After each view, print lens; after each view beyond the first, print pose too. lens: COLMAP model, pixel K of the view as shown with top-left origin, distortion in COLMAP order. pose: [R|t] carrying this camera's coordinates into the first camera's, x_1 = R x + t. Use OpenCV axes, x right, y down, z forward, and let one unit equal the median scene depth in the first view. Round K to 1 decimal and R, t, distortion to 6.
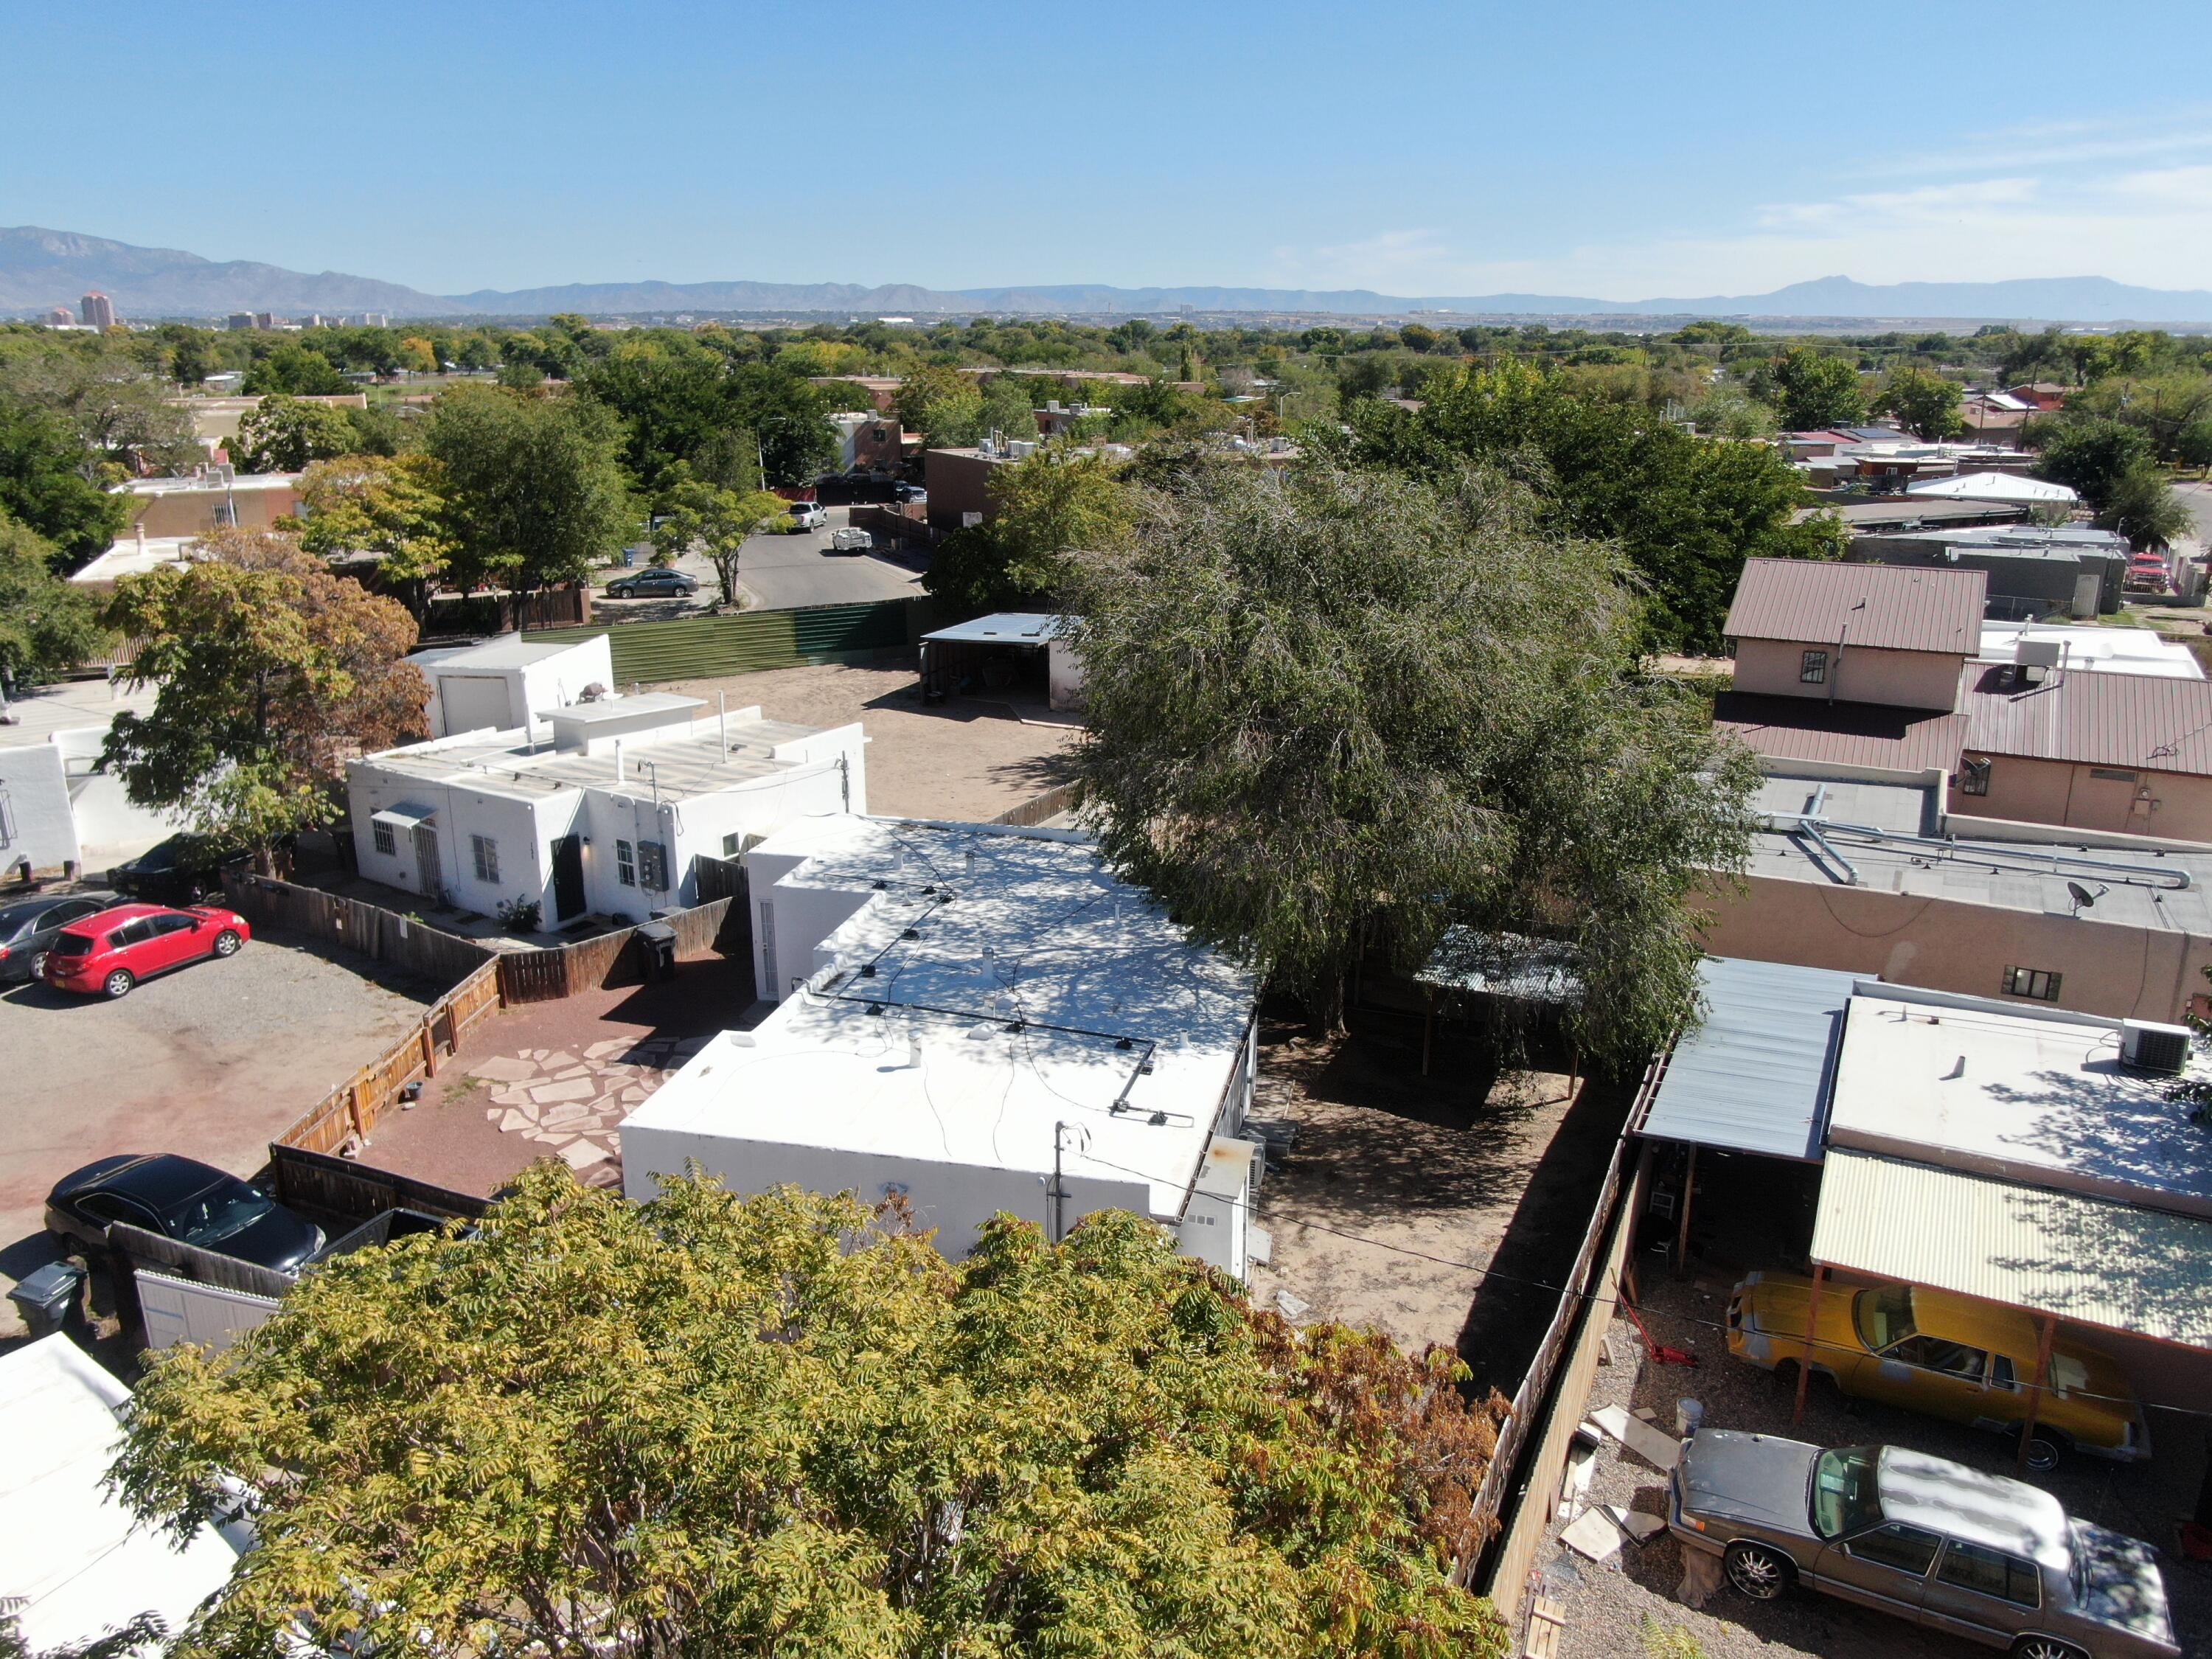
lens RADIAL K [[1642.9, 0, 1114.1], [0, 1642.9, 829.9], [0, 0, 1]] dist [-0.021401, 0.004628]
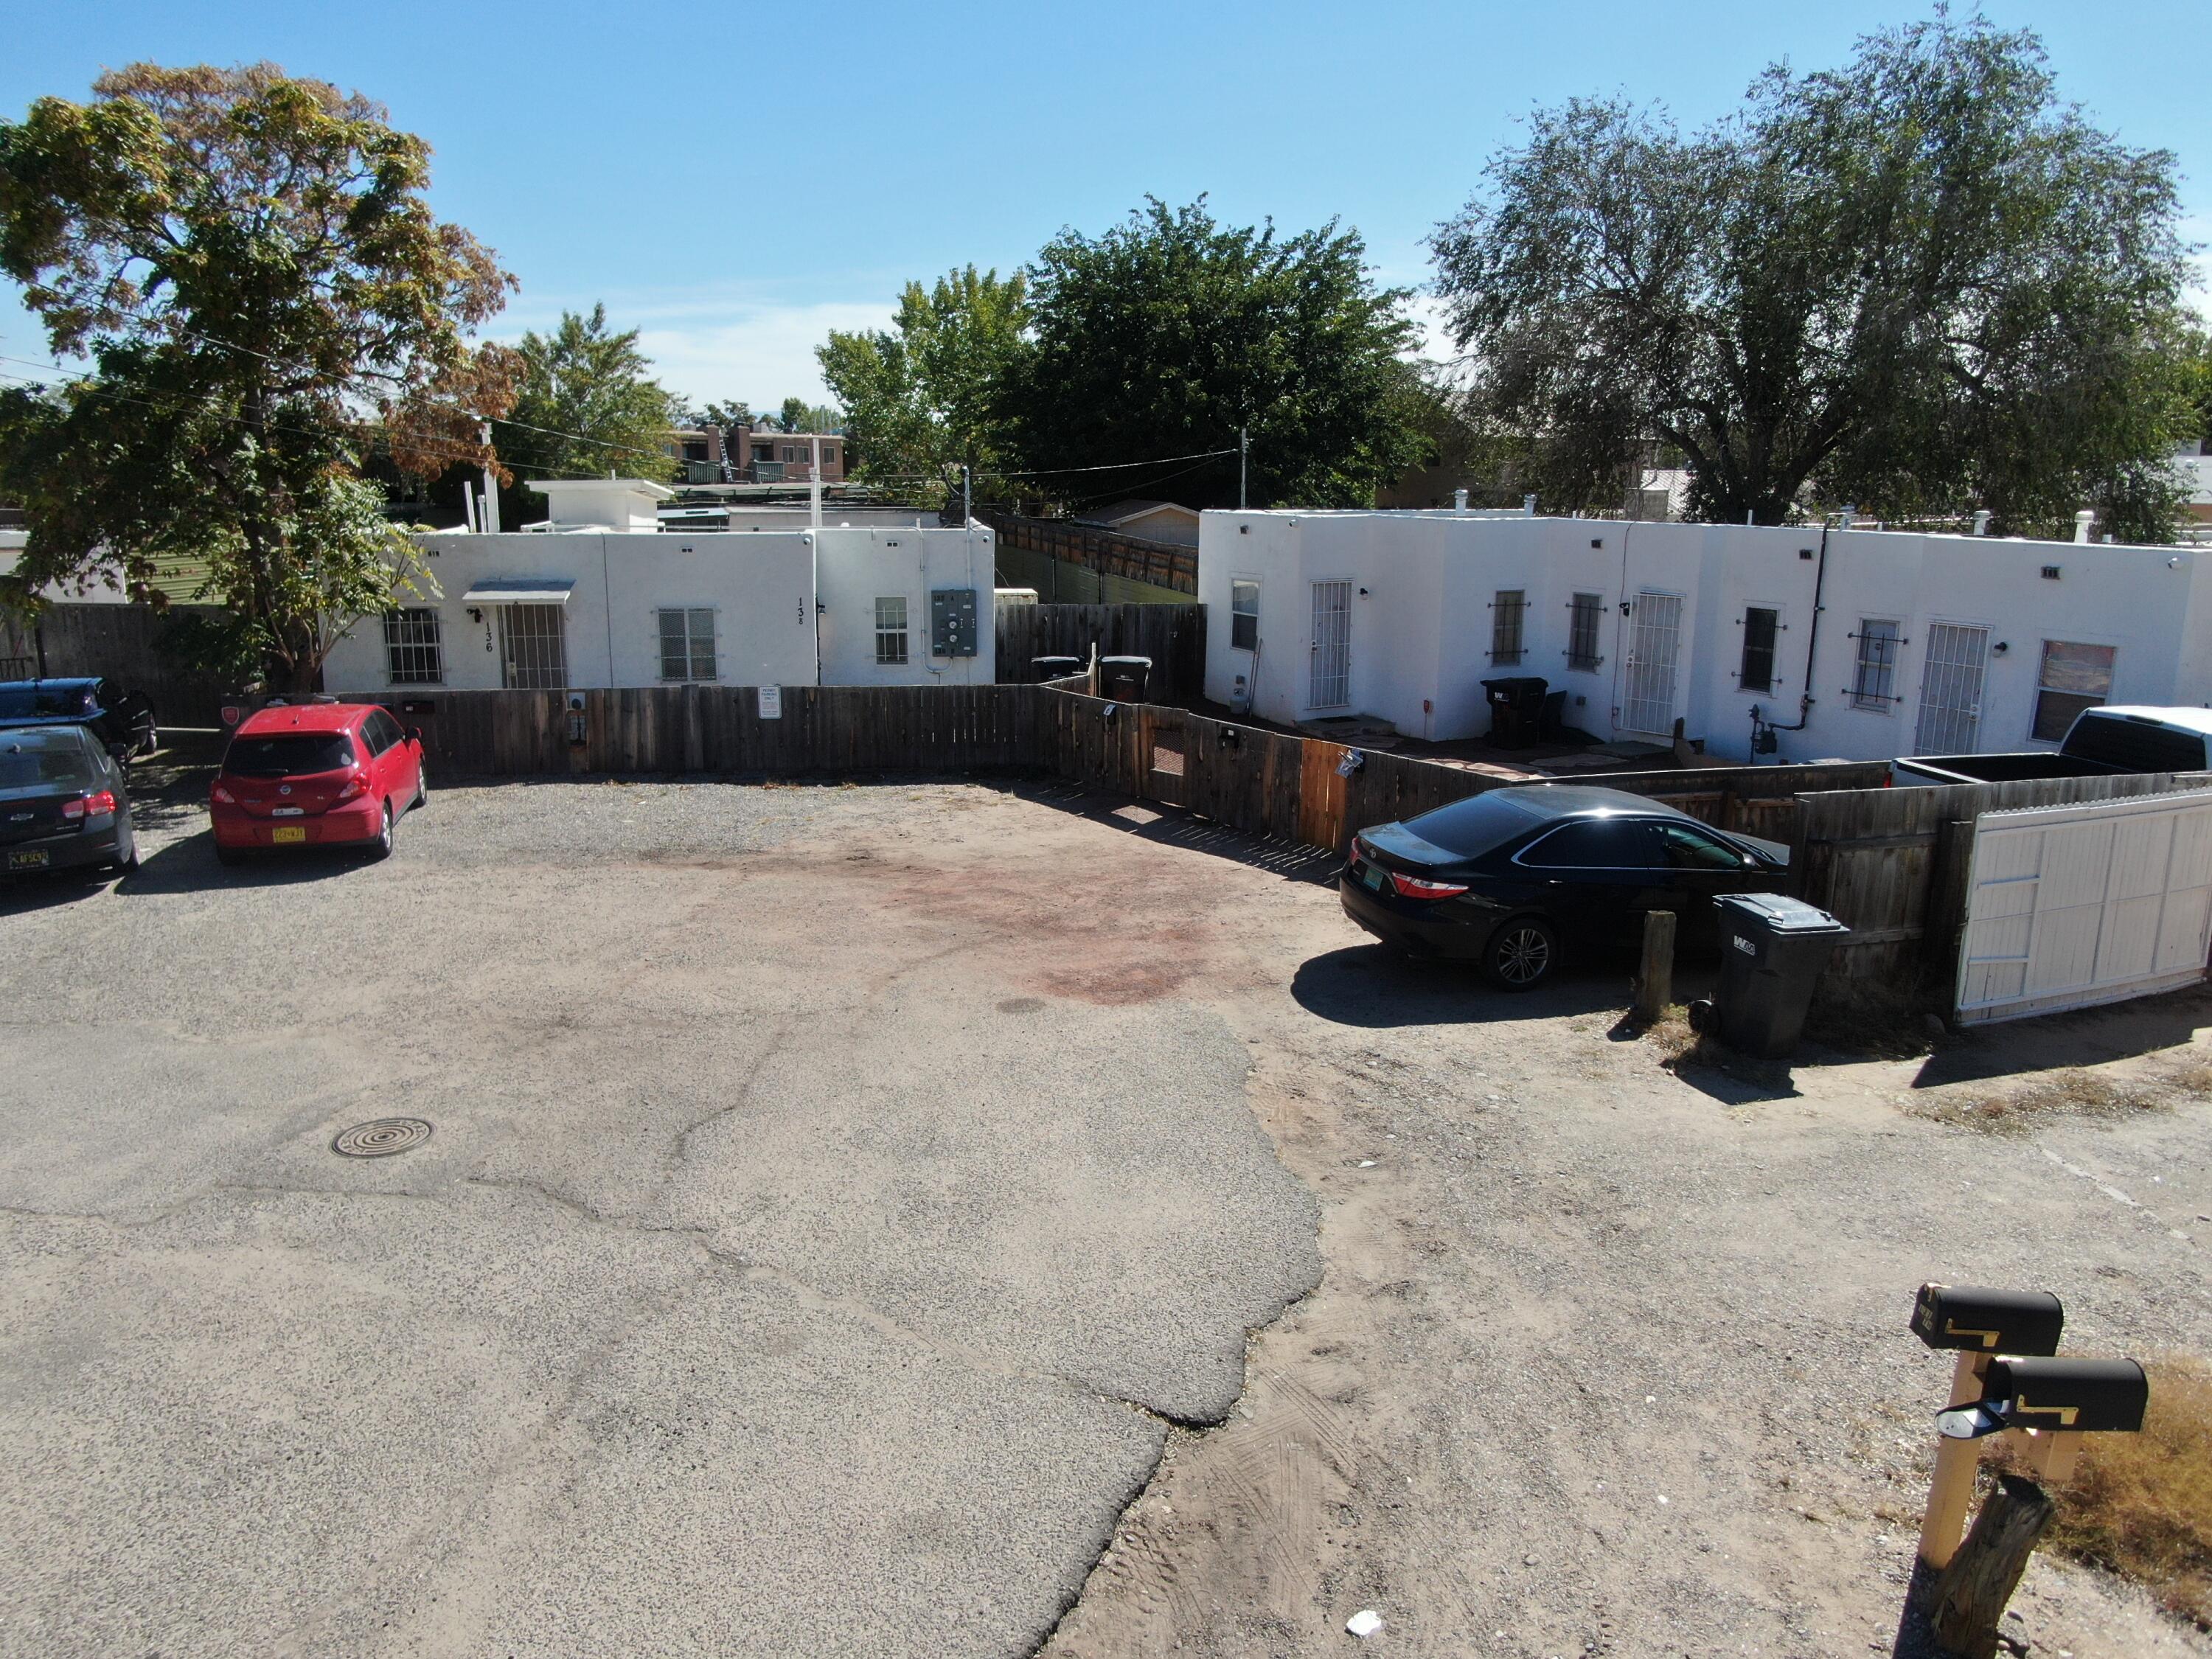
lens RADIAL K [[1602.3, 0, 1111.7], [0, 1602.3, 841.7], [0, 0, 1]] dist [-0.016341, 0.007402]
pose [[0.757916, -0.144367, 0.636177, -0.698147], [0.182245, 0.983235, 0.006005, 0.126242], [-0.626378, 0.111389, 0.771520, 0.436618]]
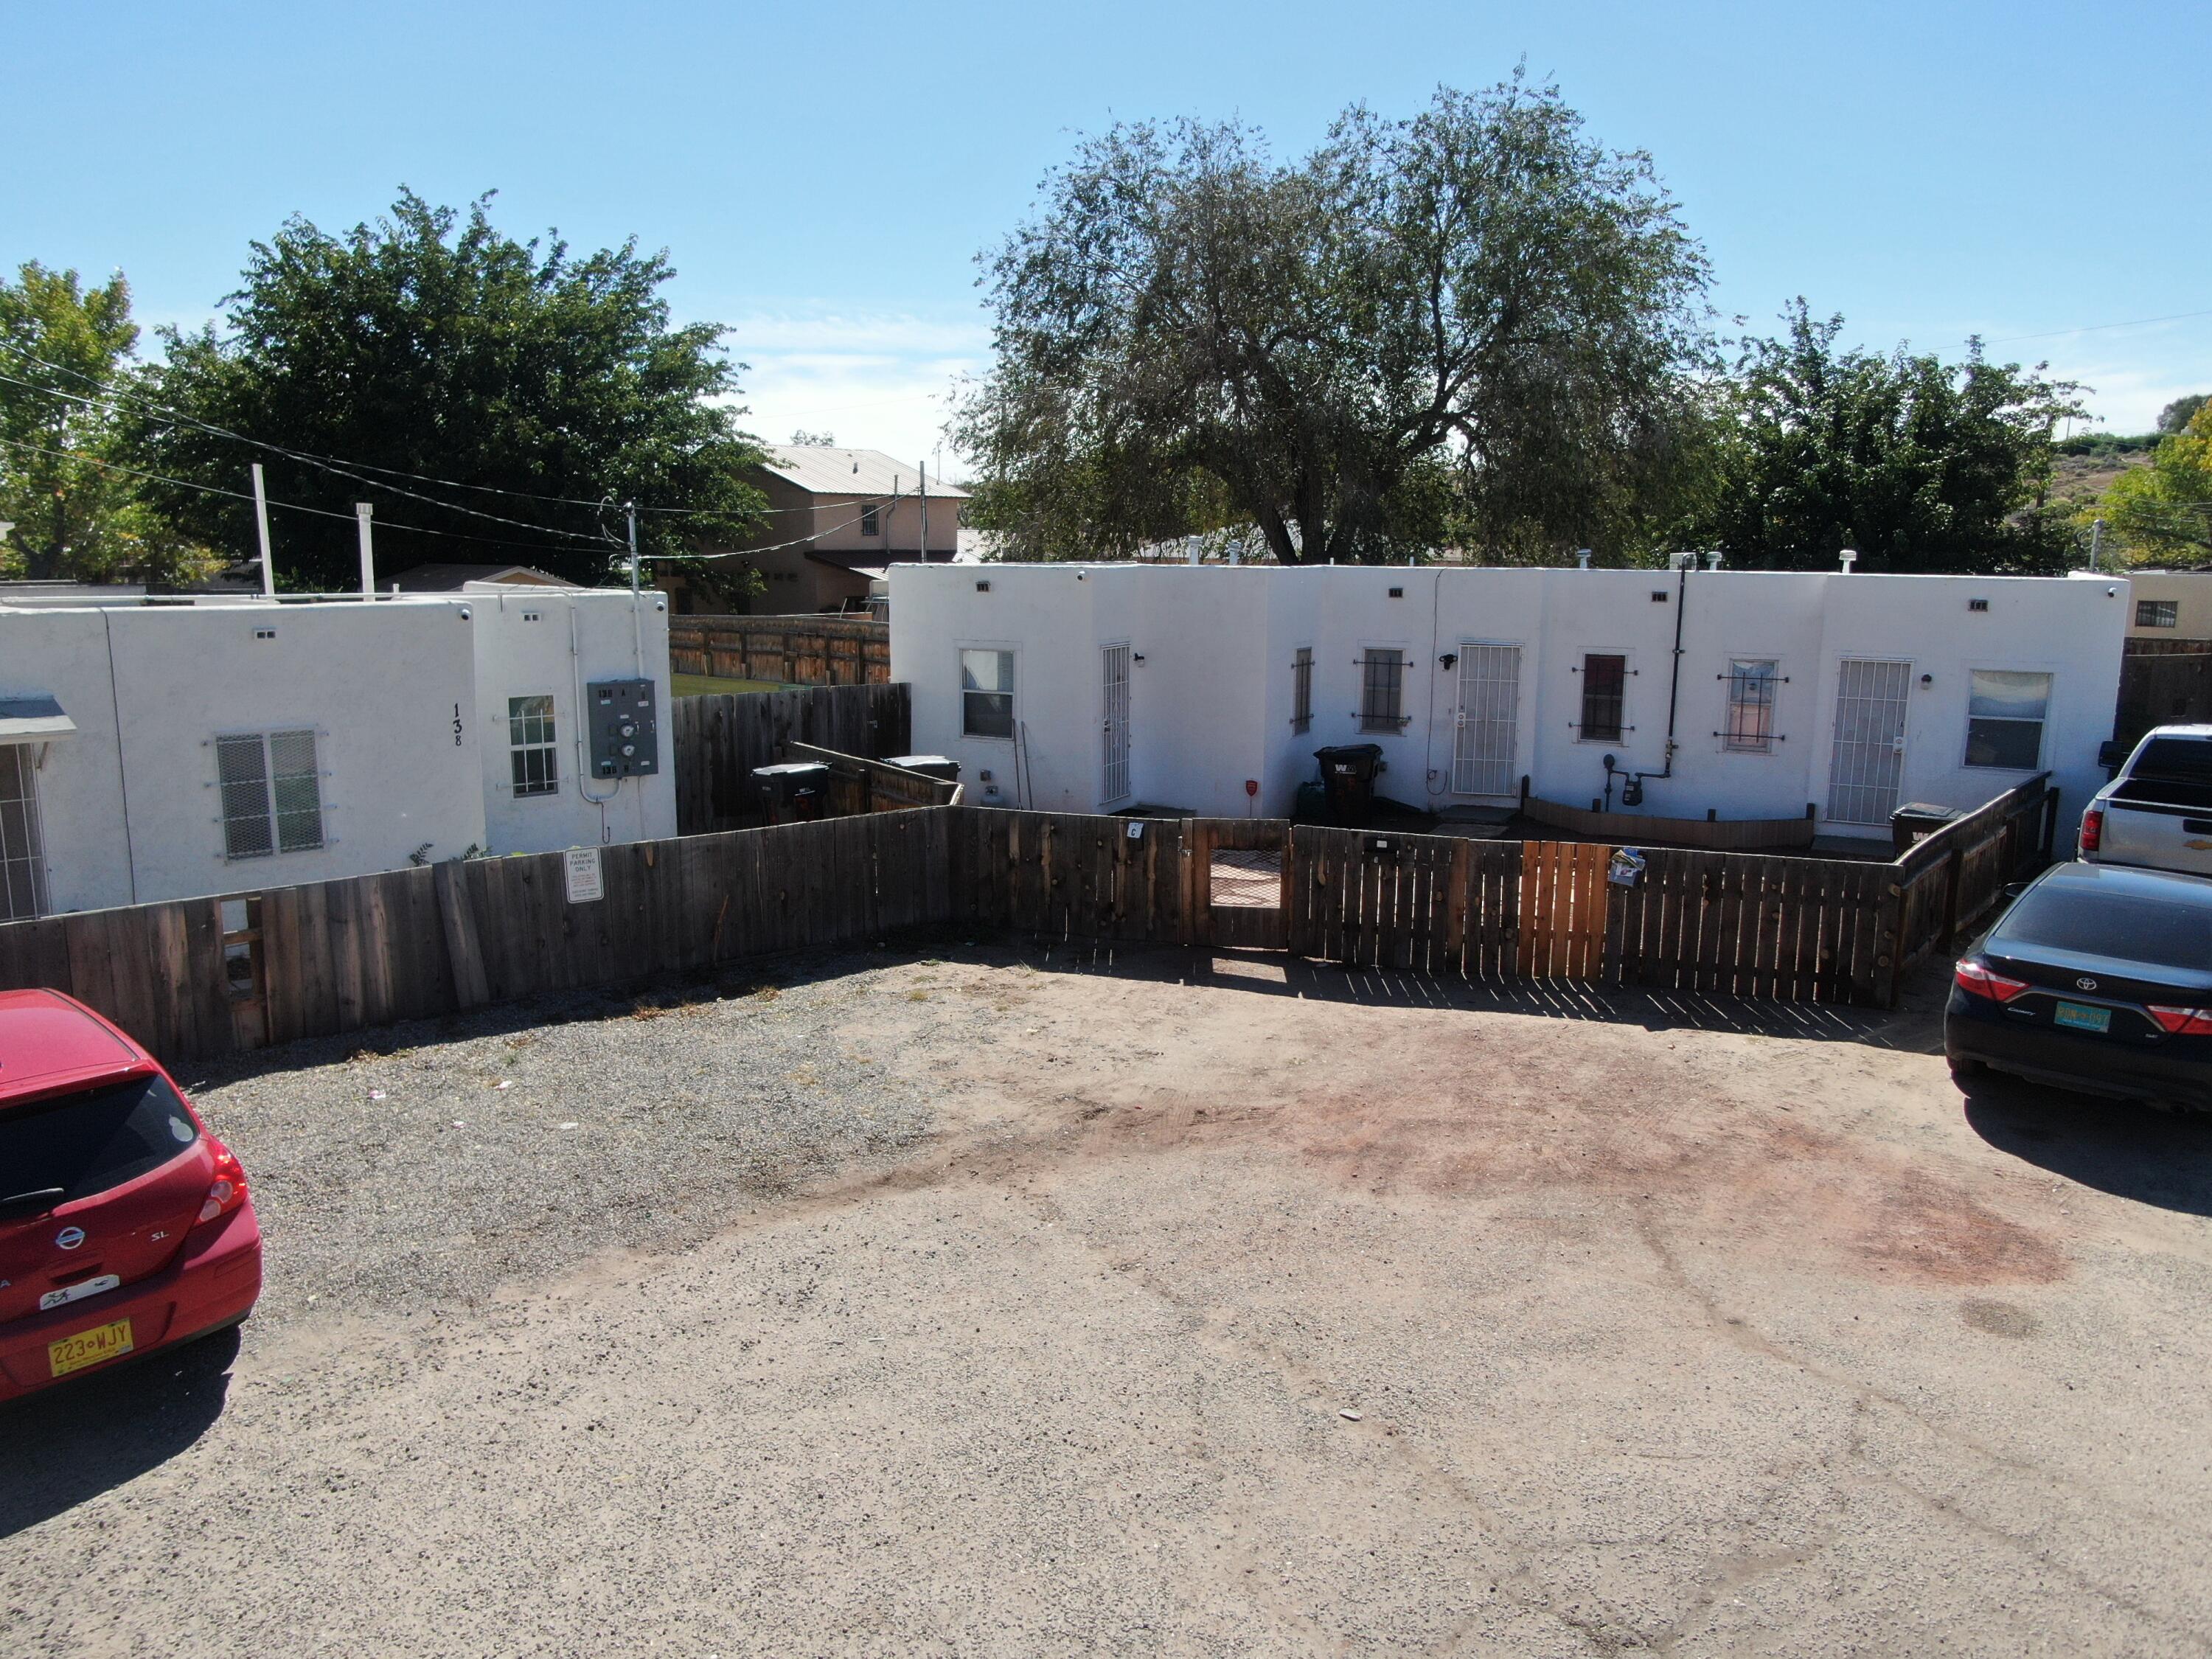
lens RADIAL K [[1602.3, 0, 1111.7], [0, 1602.3, 841.7], [0, 0, 1]] dist [-0.016341, 0.007402]
pose [[0.250158, -0.175831, 0.952105, -0.719685], [0.274471, 0.955909, 0.104419, 0.045569], [-0.928486, 0.235204, 0.287389, 0.745965]]
